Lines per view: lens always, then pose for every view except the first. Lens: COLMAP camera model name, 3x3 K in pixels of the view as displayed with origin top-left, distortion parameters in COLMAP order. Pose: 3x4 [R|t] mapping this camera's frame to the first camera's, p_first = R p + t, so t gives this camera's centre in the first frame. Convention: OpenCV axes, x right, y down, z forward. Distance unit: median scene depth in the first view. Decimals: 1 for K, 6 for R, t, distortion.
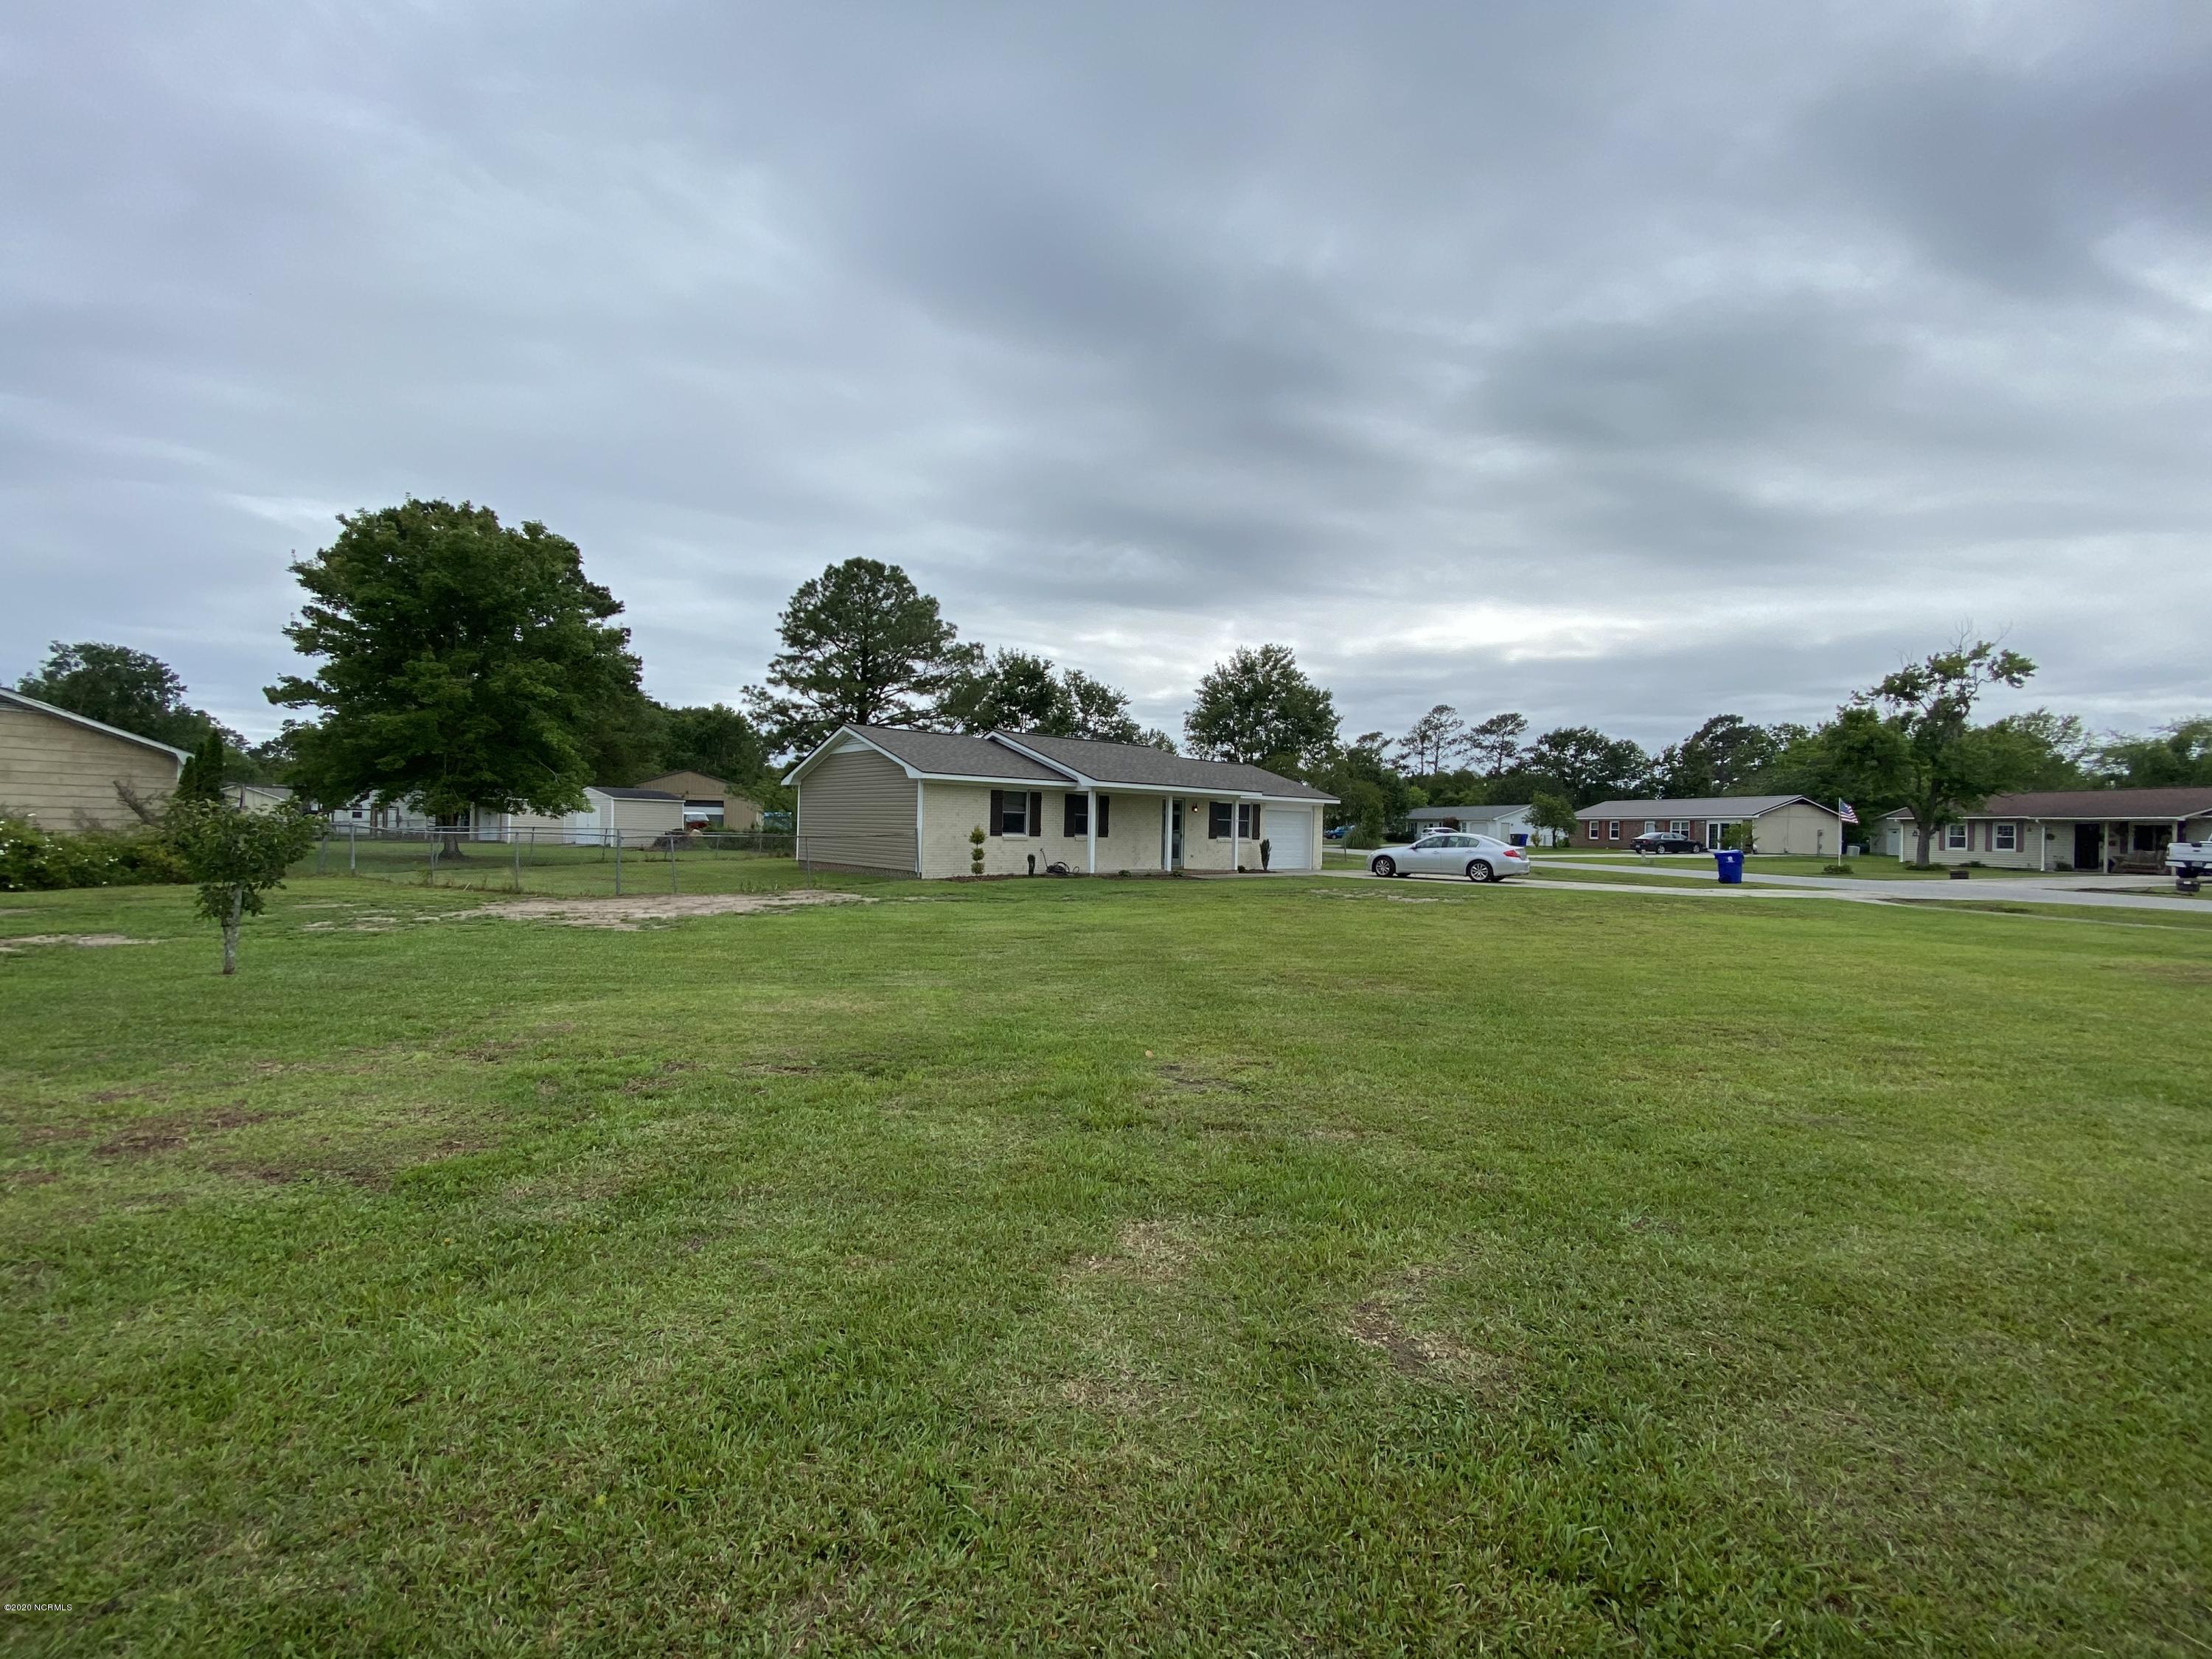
lens RADIAL K [[877.9, 0, 1100.8], [0, 877.9, 842.2], [0, 0, 1]] dist [0.036513, -0.032547]
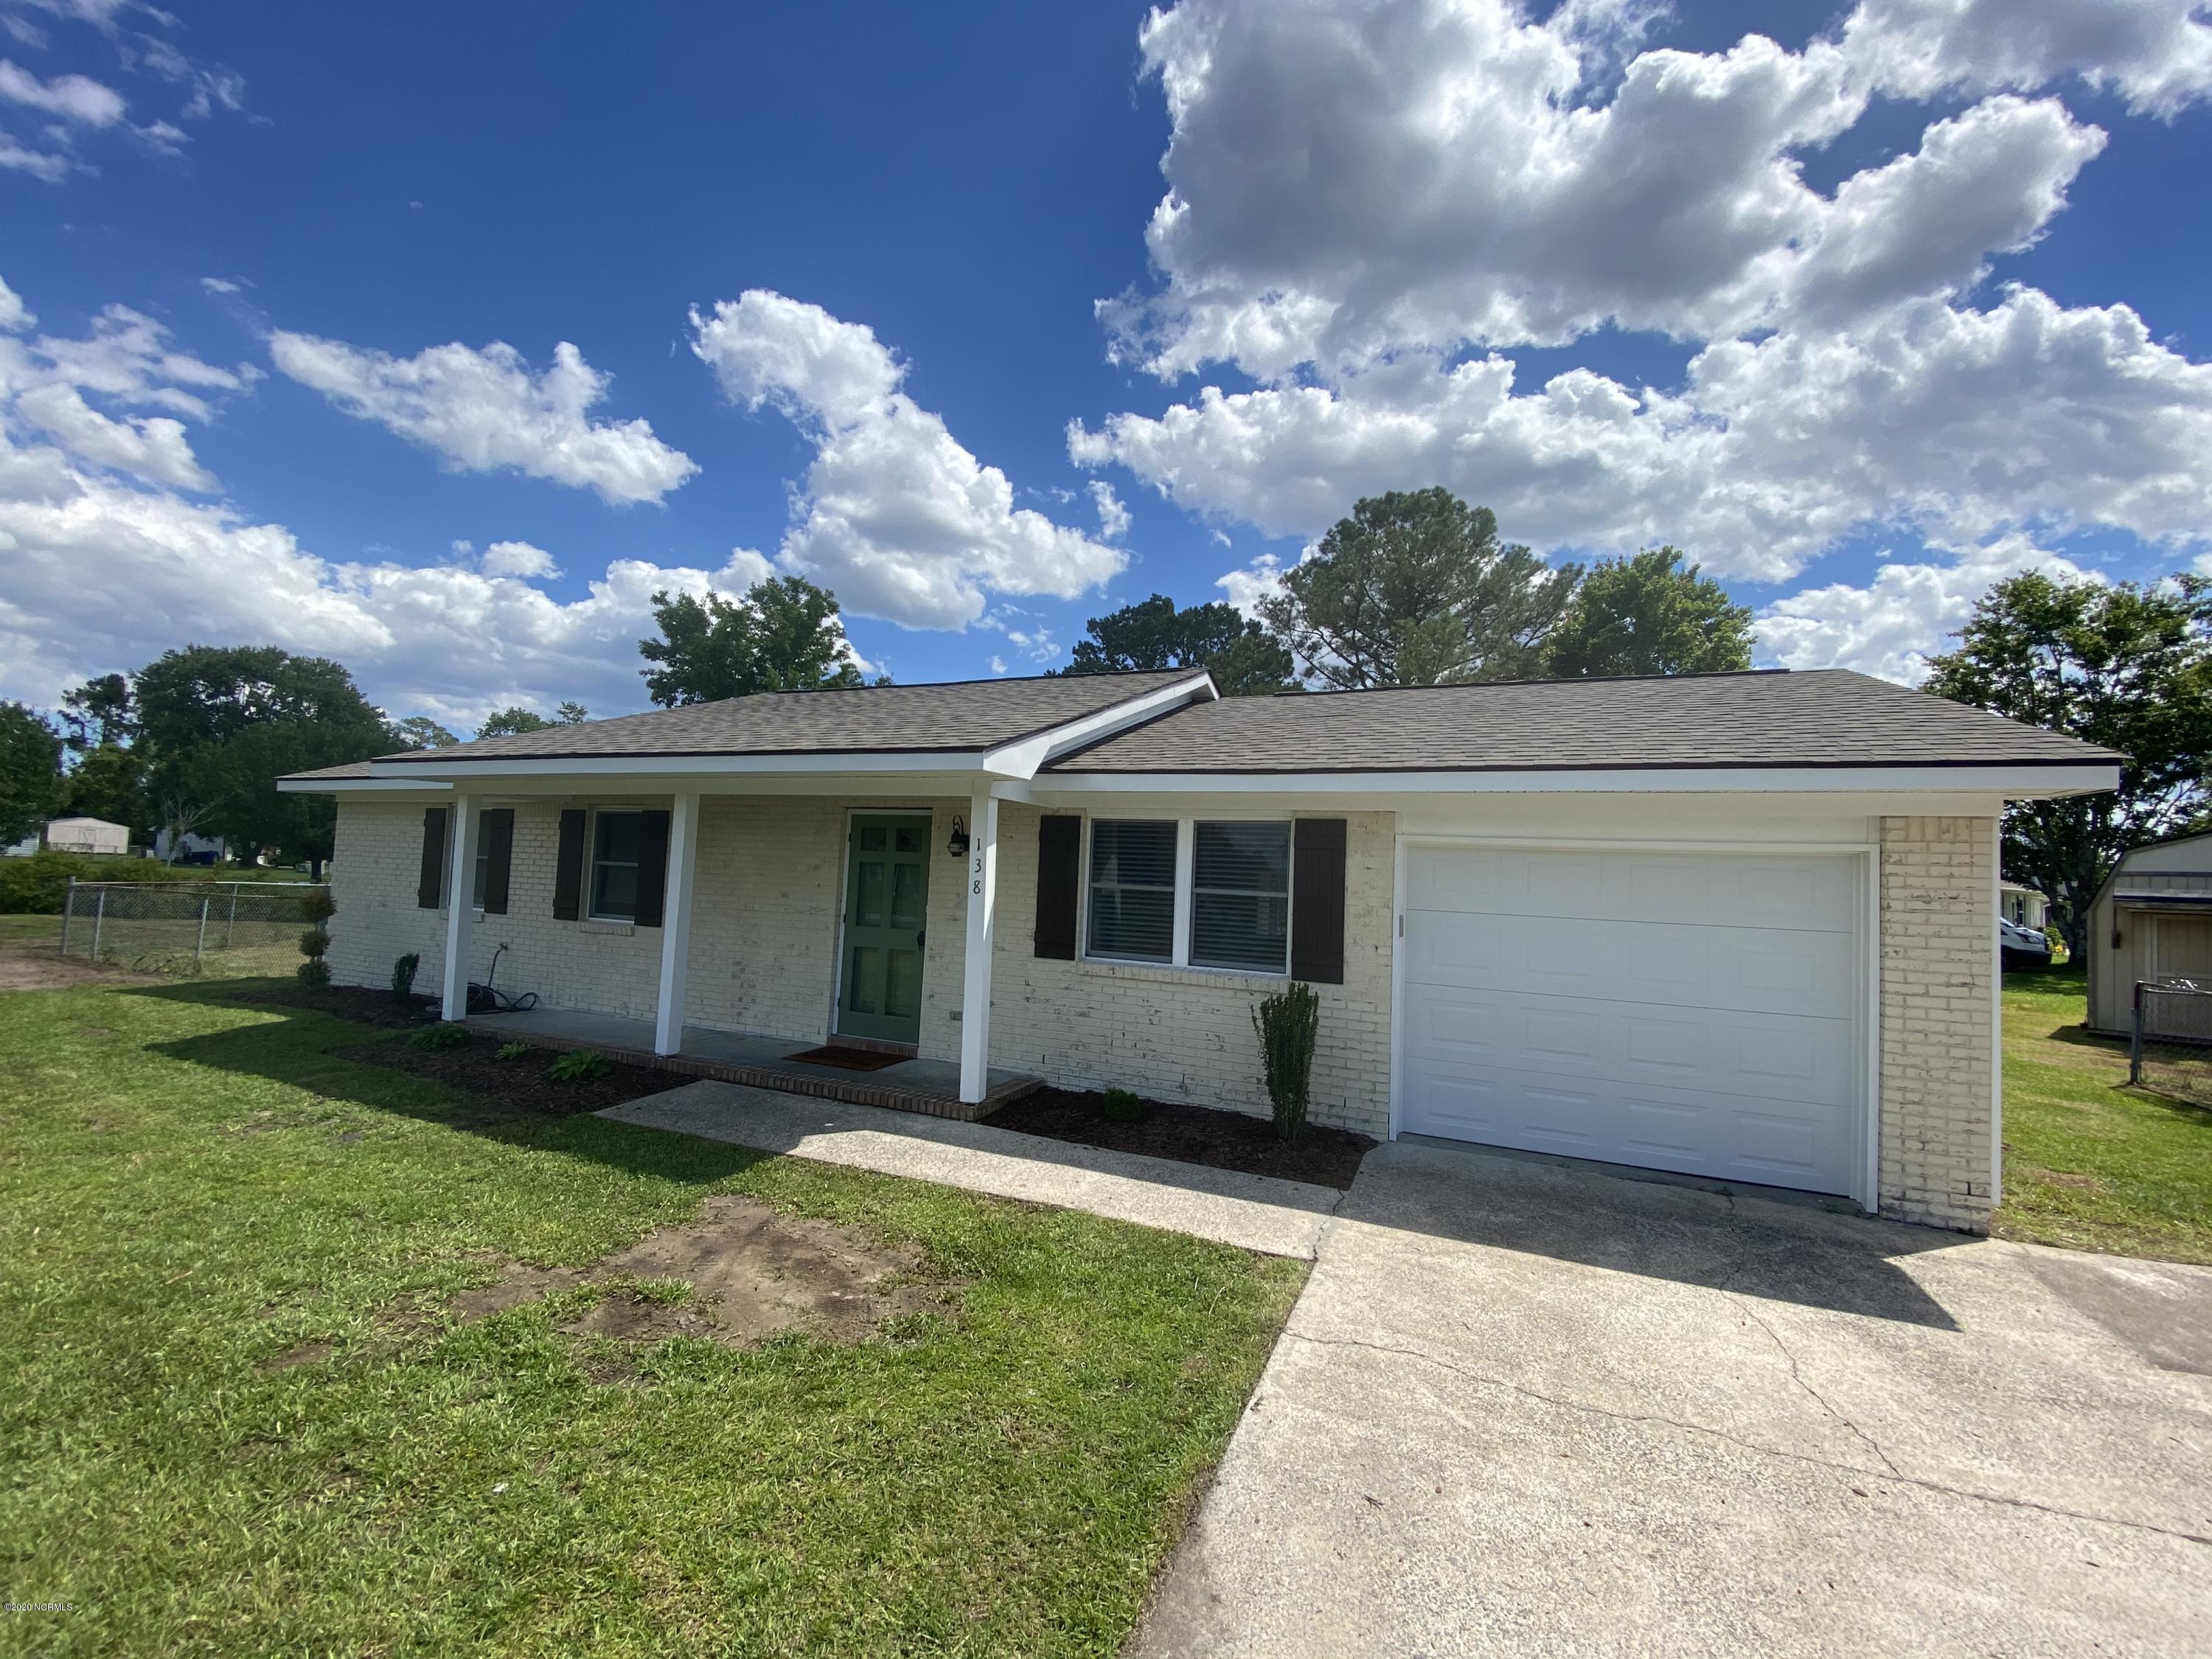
lens RADIAL K [[893.7, 0, 1106.4], [0, 893.7, 826.0], [0, 0, 1]] dist [0.013678, -0.017946]
pose [[0.429865, -0.055944, -0.901158, 0.377779], [-0.047179, 0.995323, -0.084295, -0.022180], [0.901660, 0.078751, 0.425215, 0.925389]]
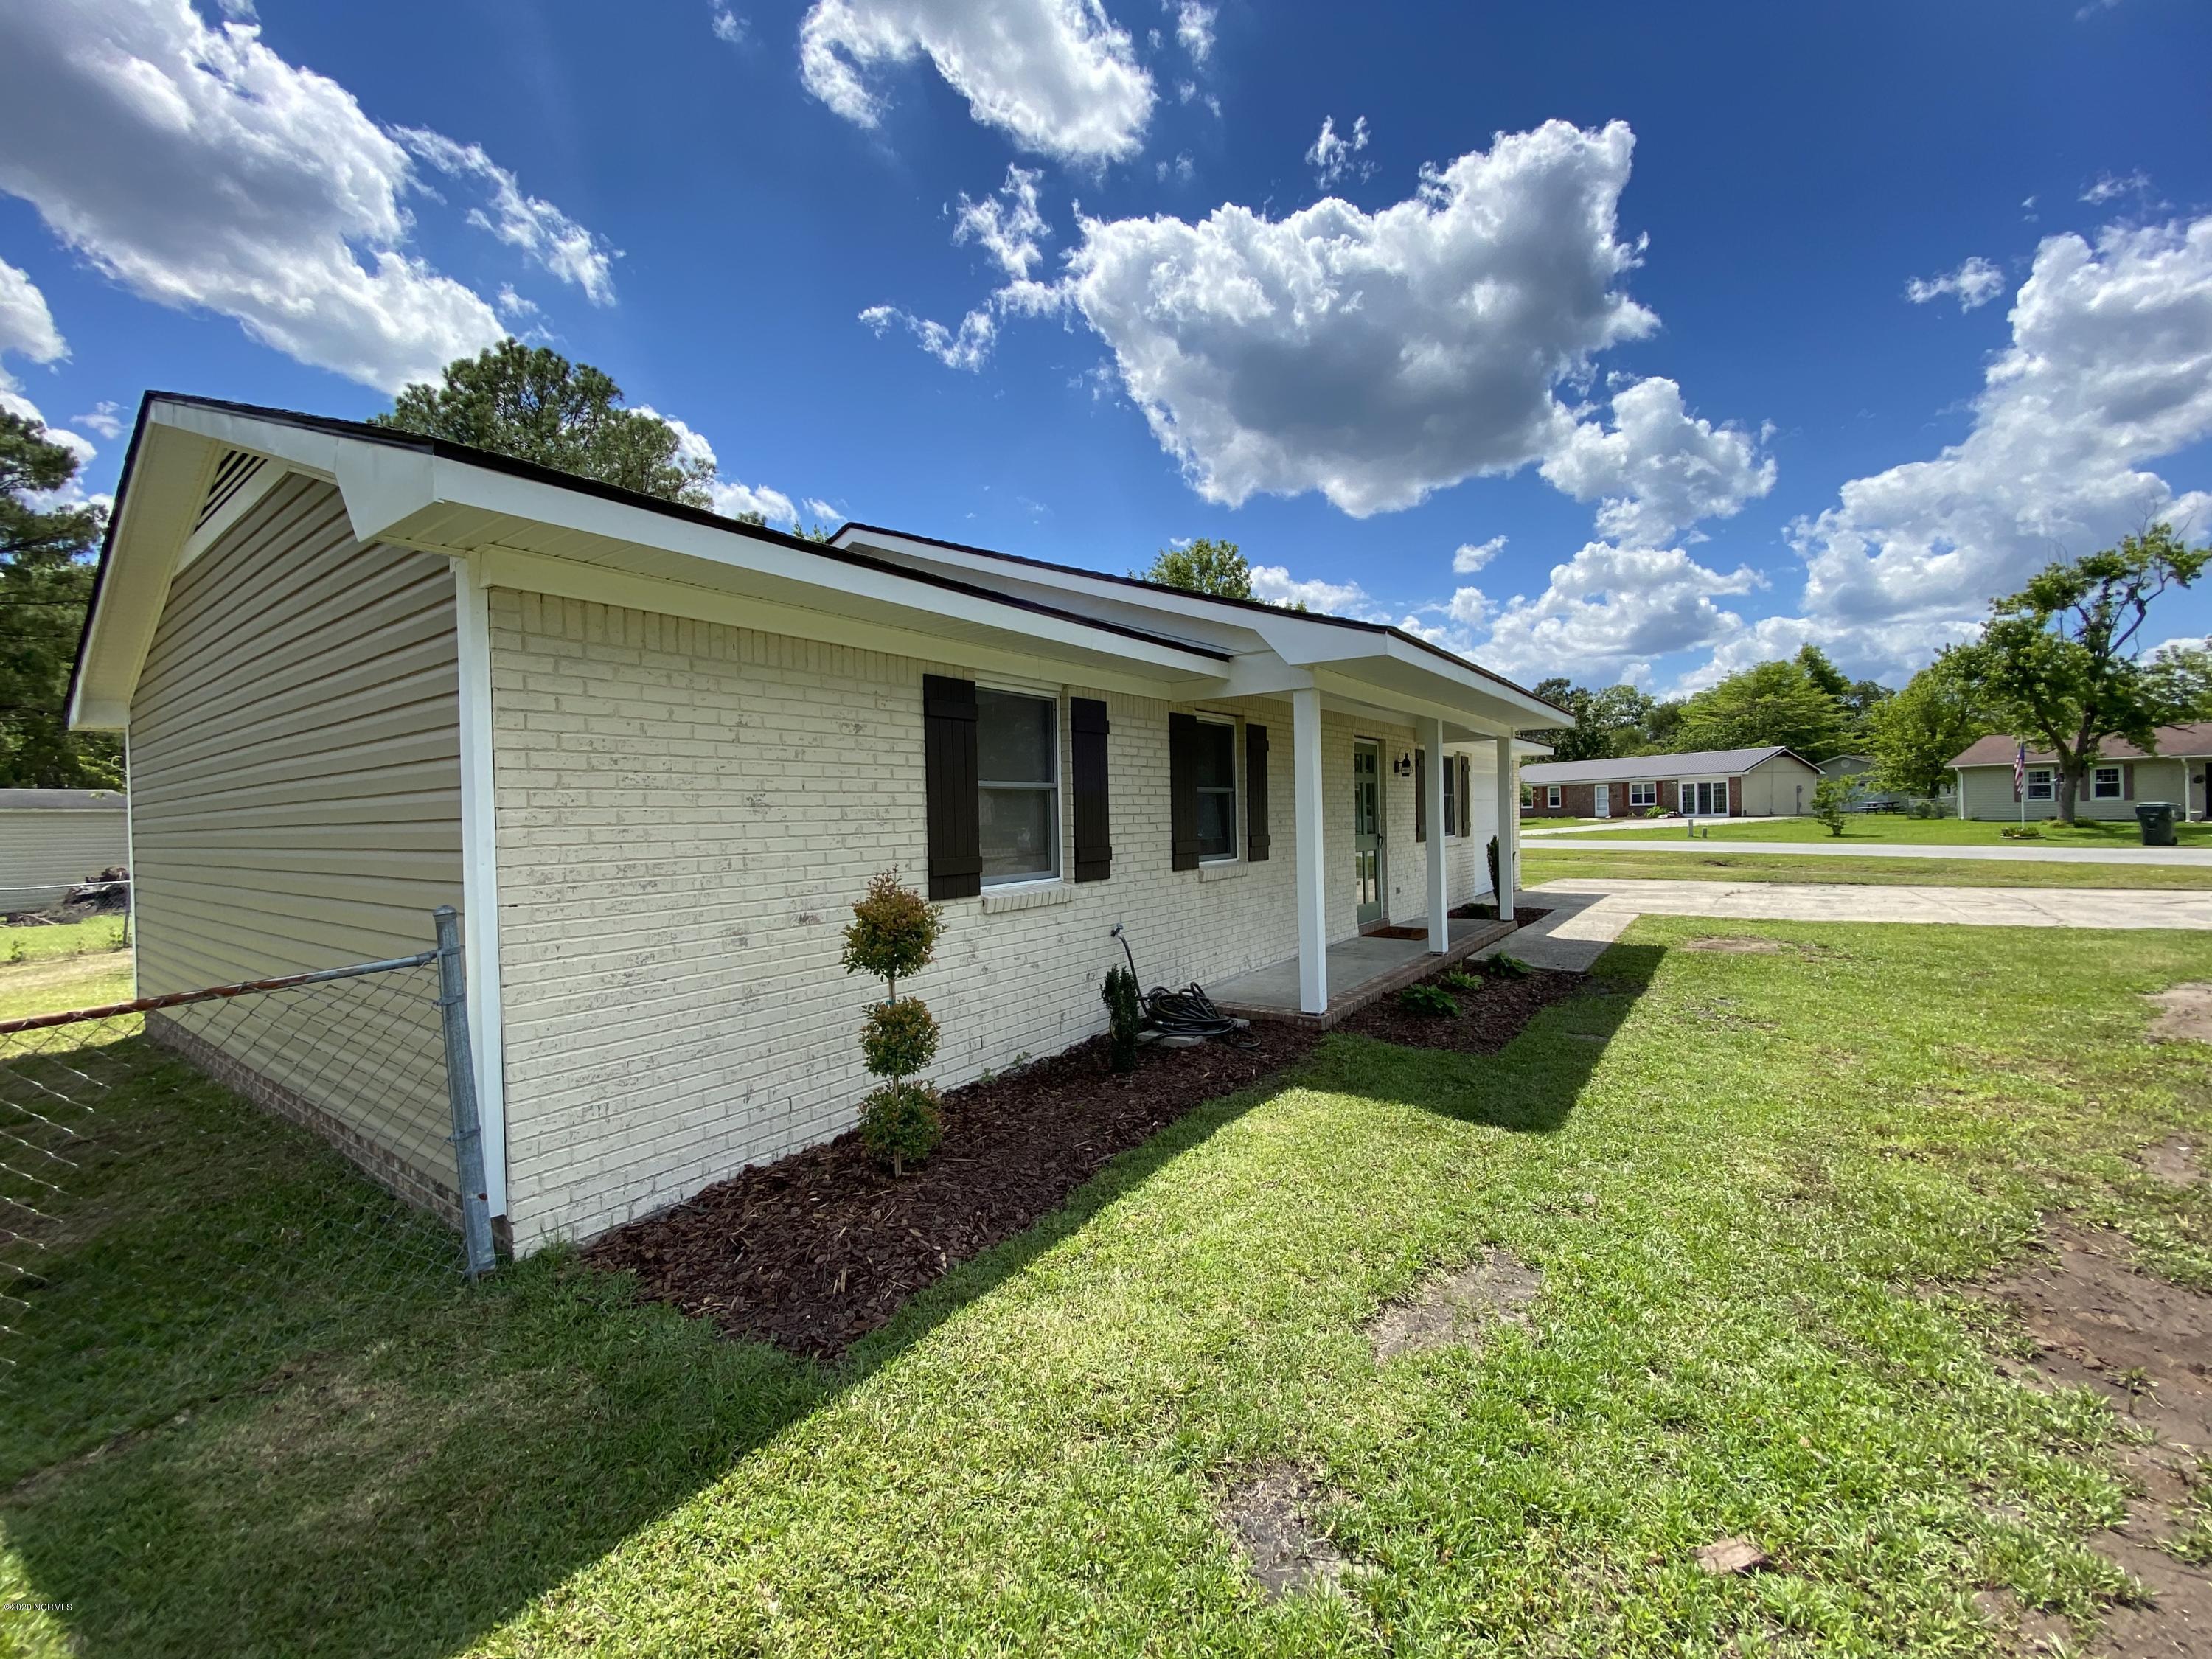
lens RADIAL K [[893.7, 0, 1106.4], [0, 893.7, 826.0], [0, 0, 1]] dist [0.013678, -0.017946]
pose [[0.971240, -0.048997, 0.233007, -0.109695], [0.050411, 0.998729, -0.000114, -0.018678], [-0.232706, 0.011857, 0.972475, 0.651915]]
